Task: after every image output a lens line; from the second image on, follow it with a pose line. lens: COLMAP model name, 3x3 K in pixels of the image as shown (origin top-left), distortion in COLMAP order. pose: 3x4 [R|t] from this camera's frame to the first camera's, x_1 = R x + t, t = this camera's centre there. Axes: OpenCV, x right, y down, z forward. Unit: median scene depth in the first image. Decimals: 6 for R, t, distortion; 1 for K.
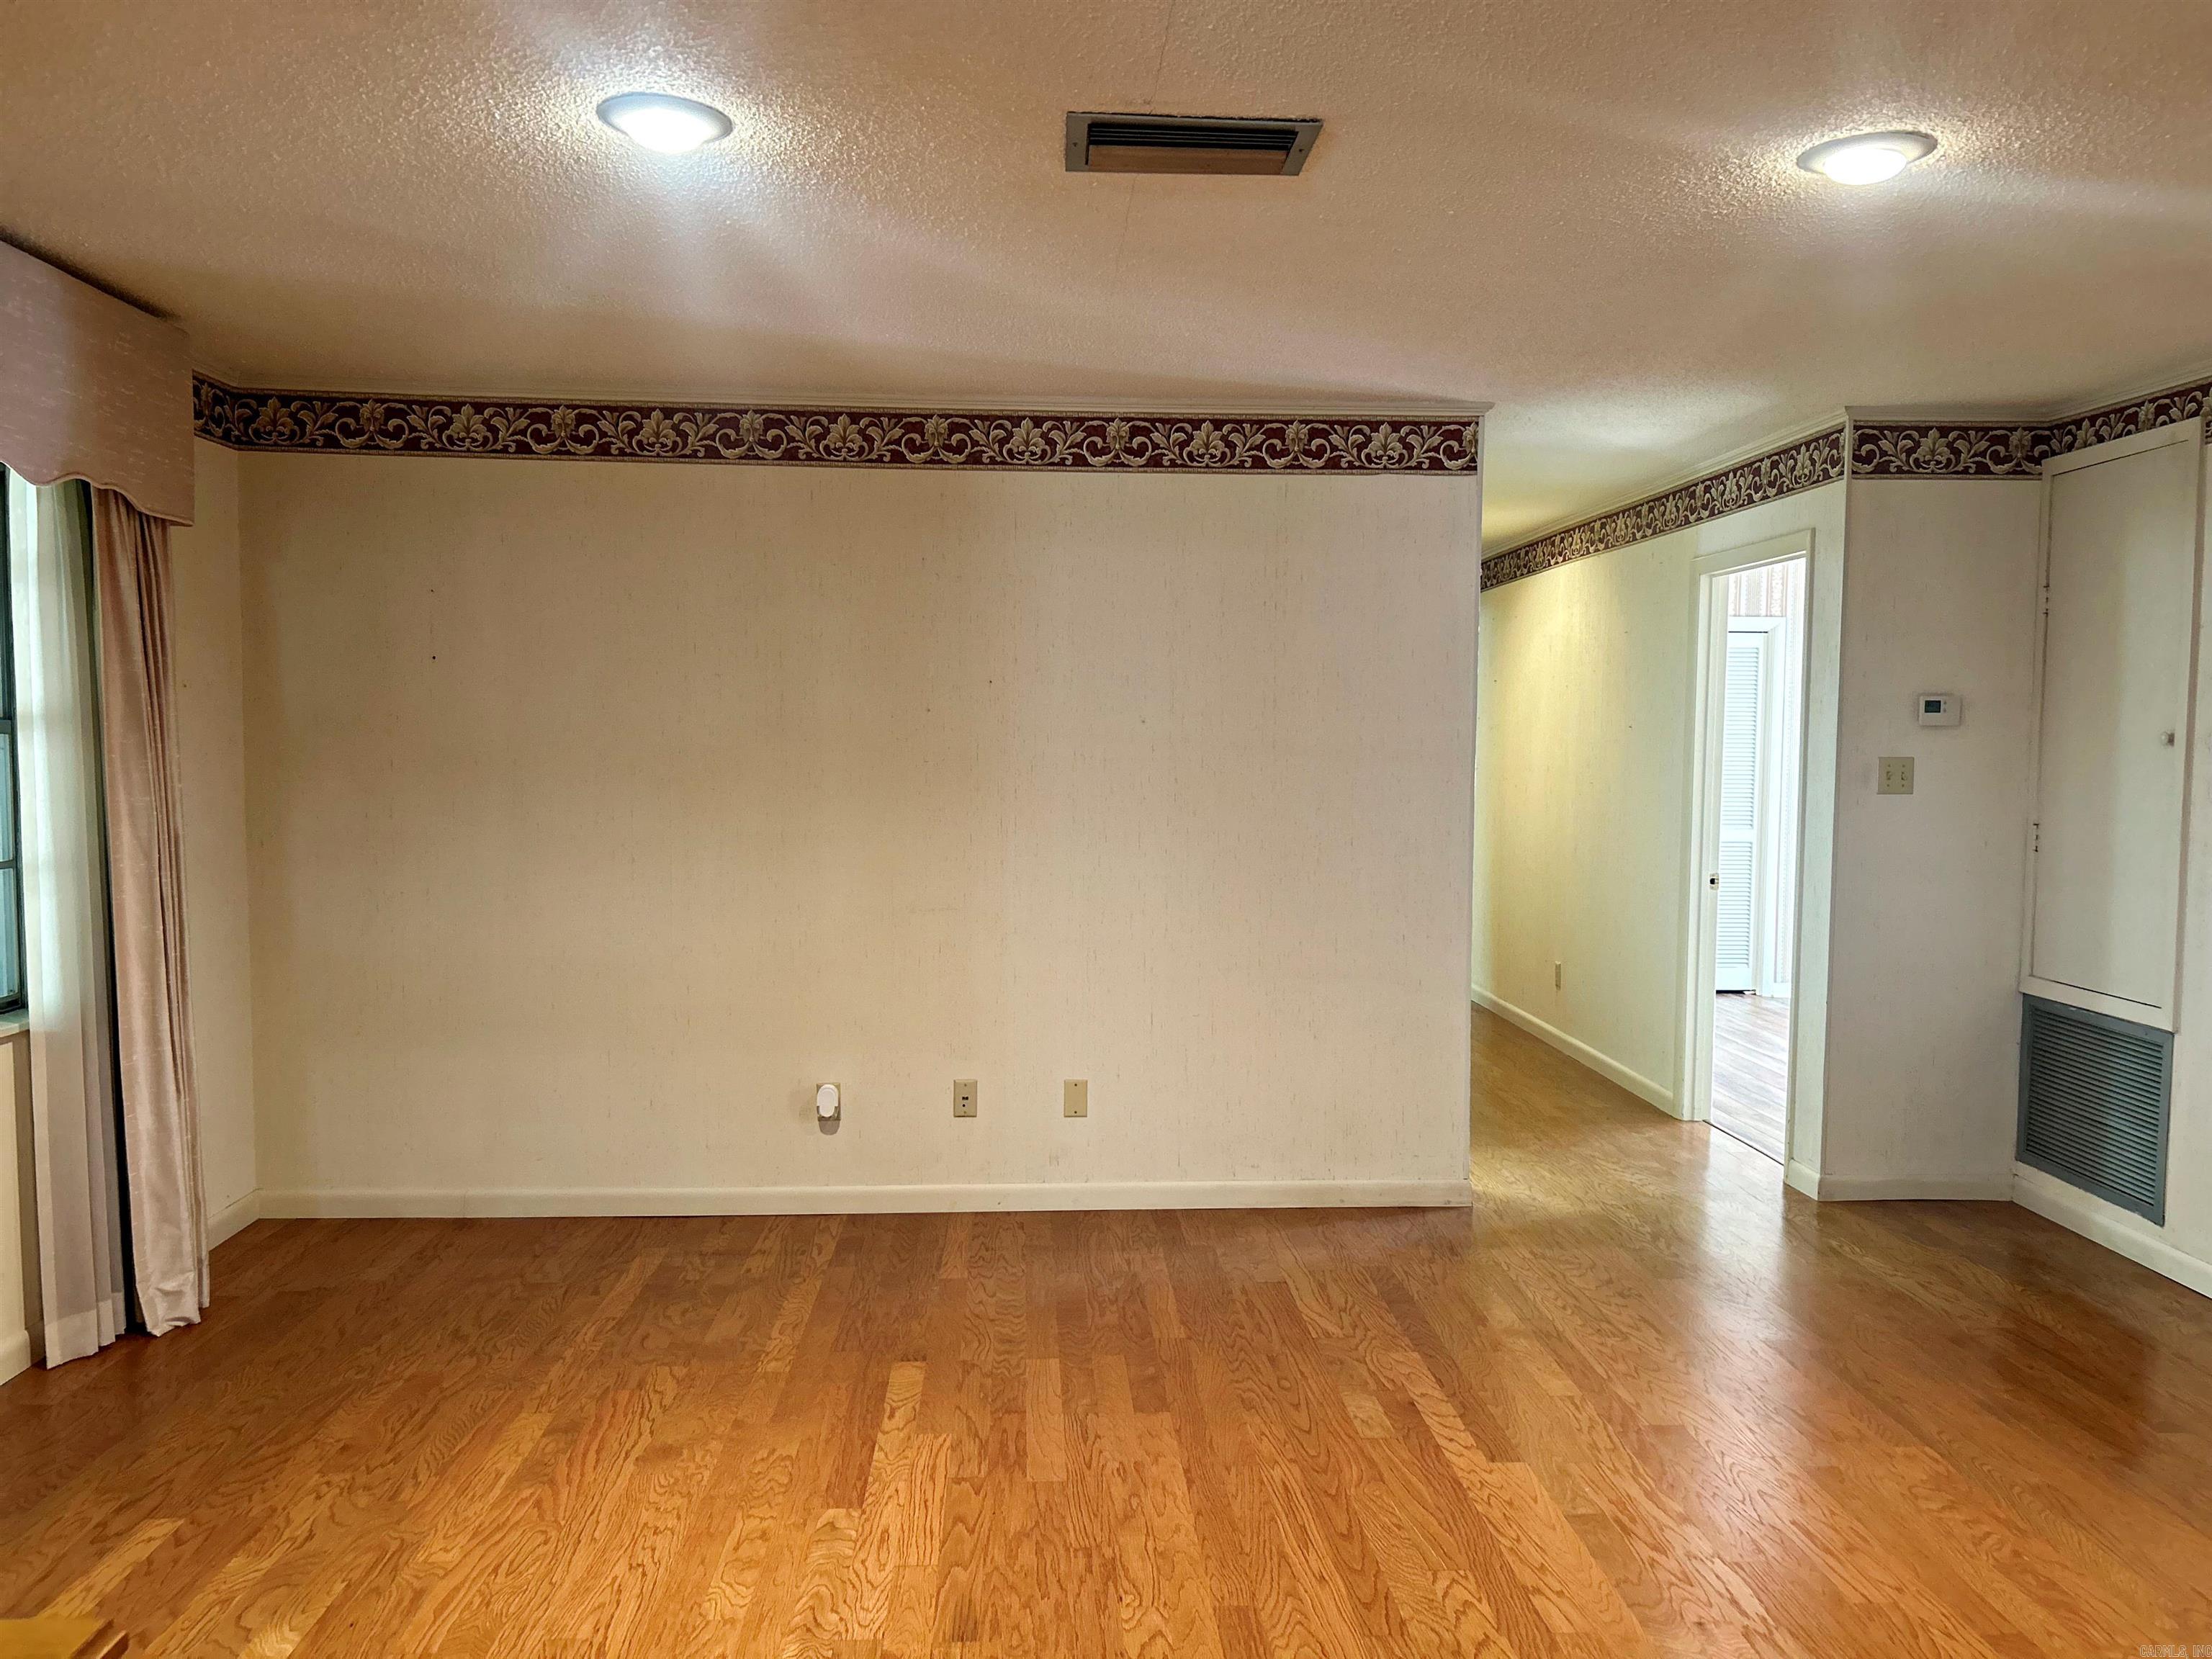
lens RADIAL K [[1666.2, 0, 1116.5], [0, 1666.2, 830.9], [0, 0, 1]] dist [0.065008, -0.075798]
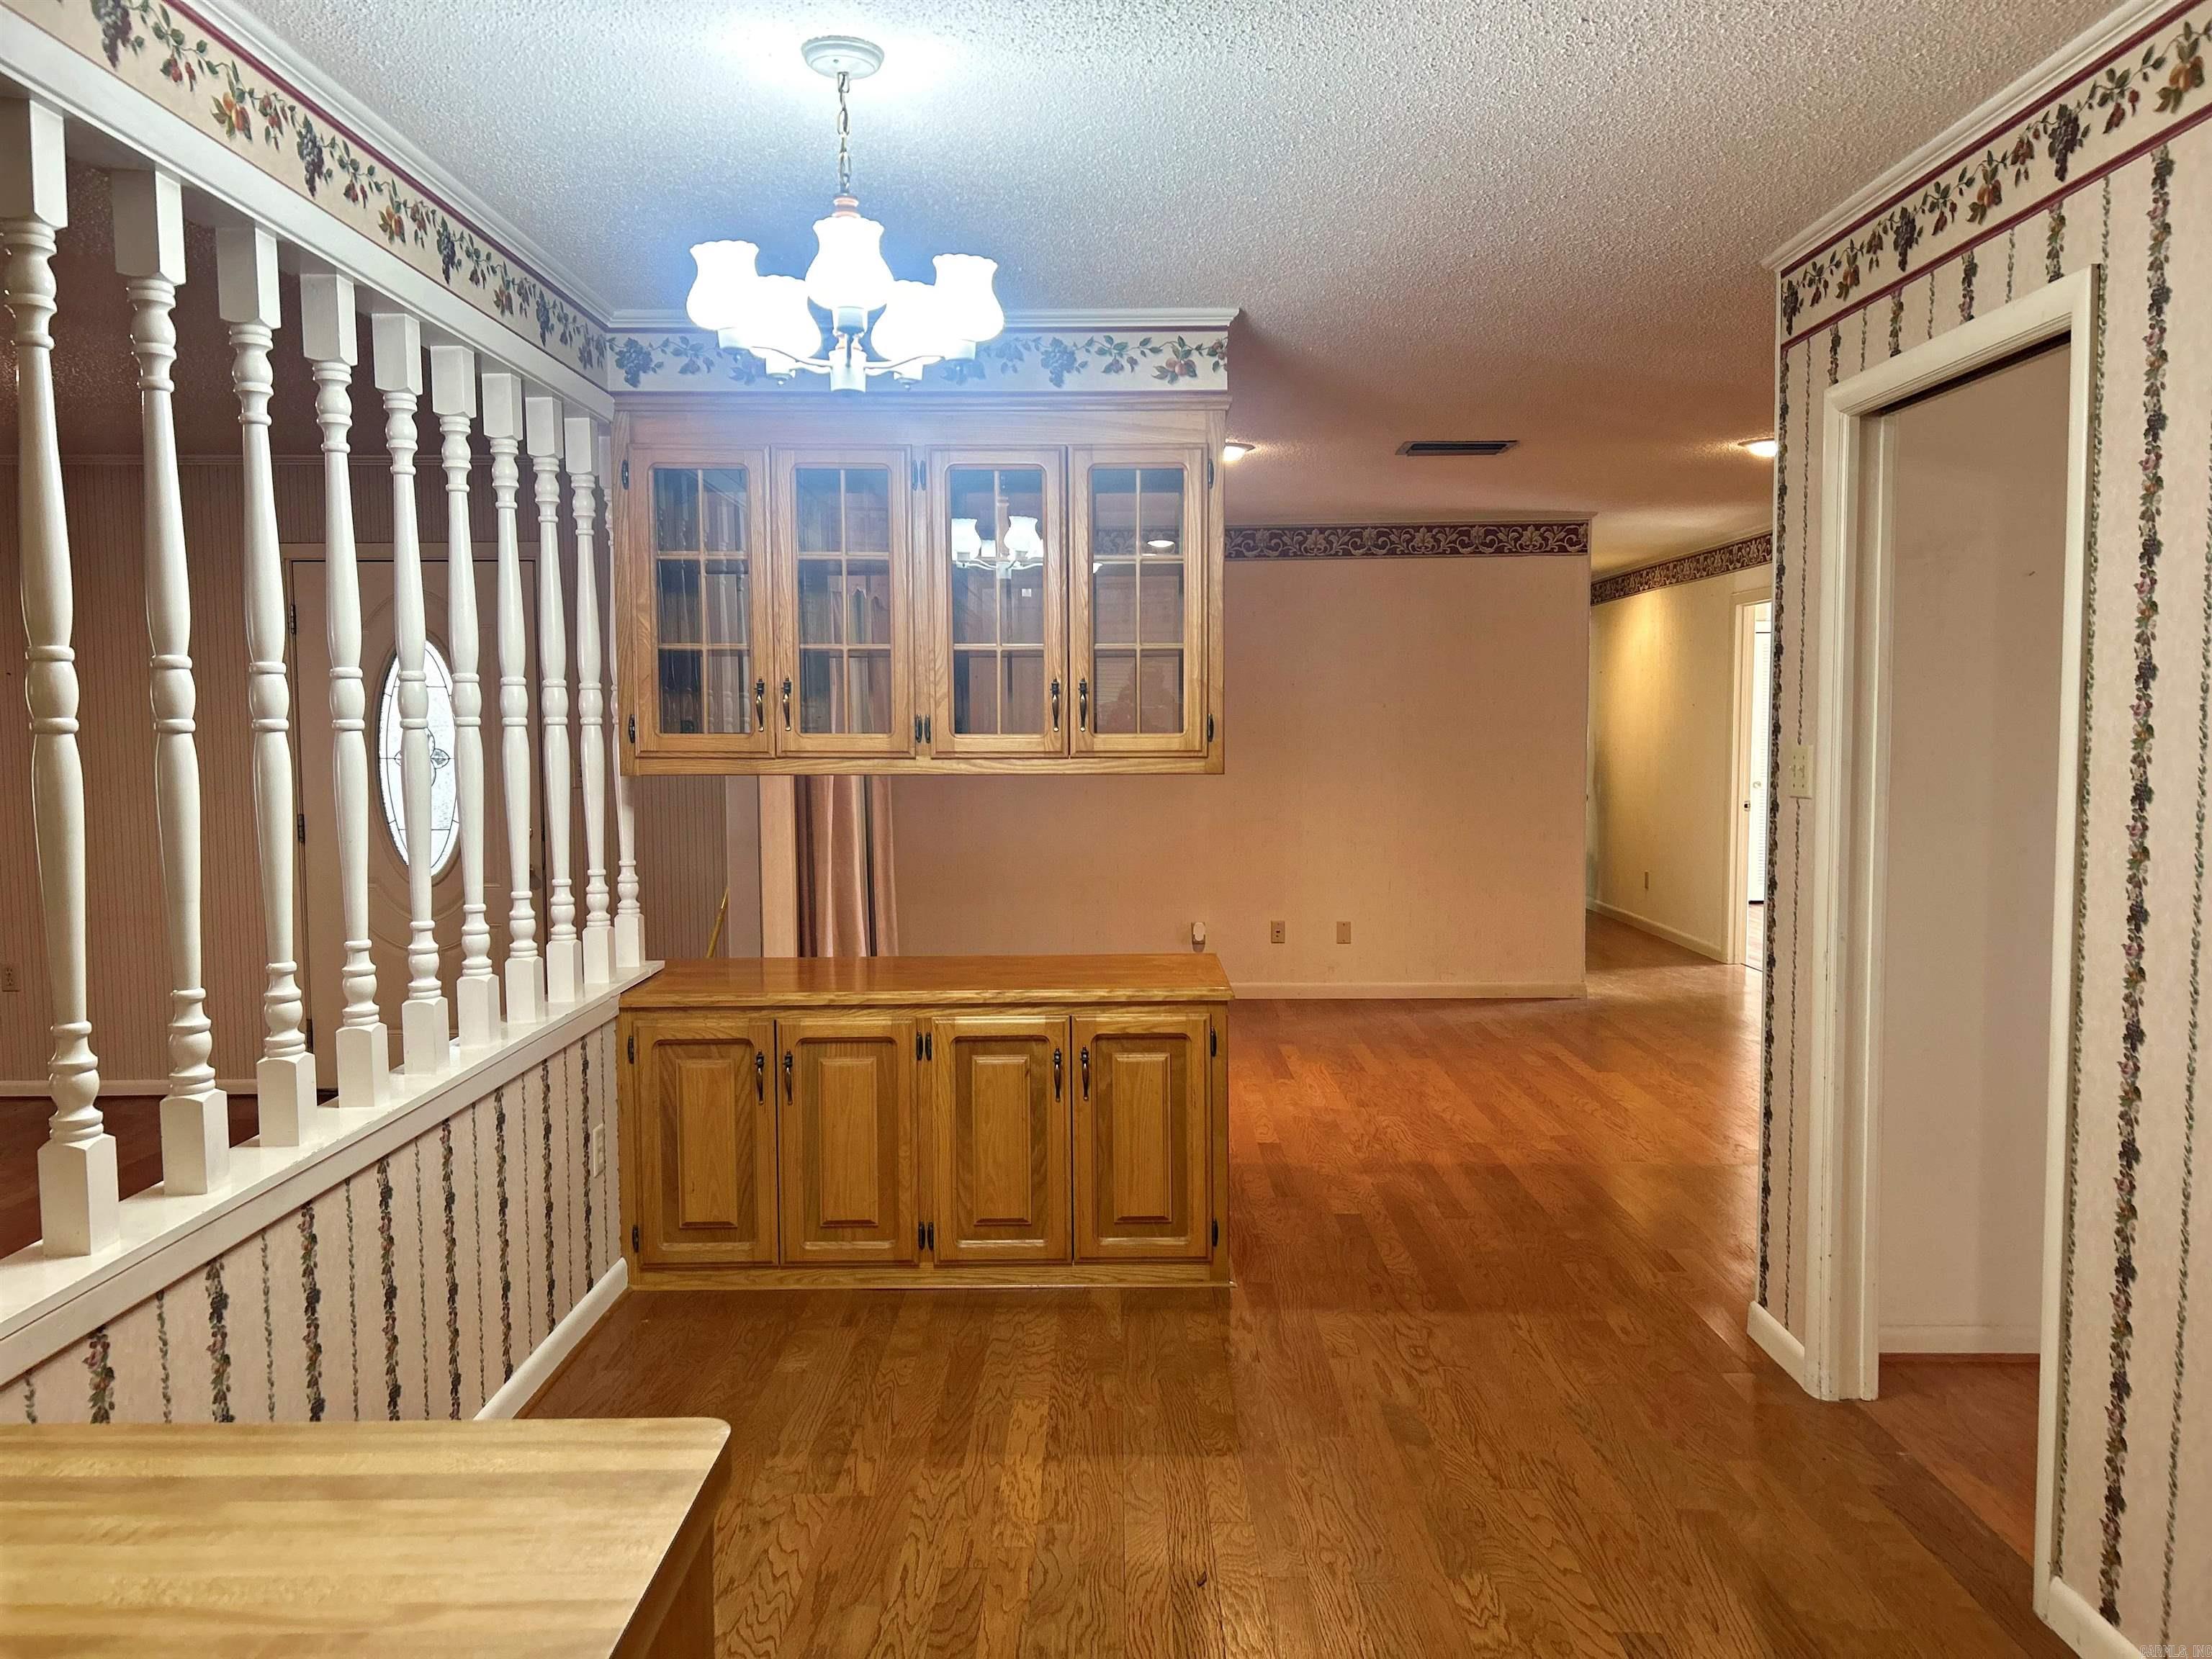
lens RADIAL K [[1666.2, 0, 1093.8], [0, 1666.2, 838.0], [0, 0, 1]] dist [0.065008, -0.075798]
pose [[0.997269, -0.009996, -0.073181, -0.155289], [0.010799, 0.999886, 0.010583, 0.046690], [0.073067, -0.011344, 0.997263, -0.703872]]
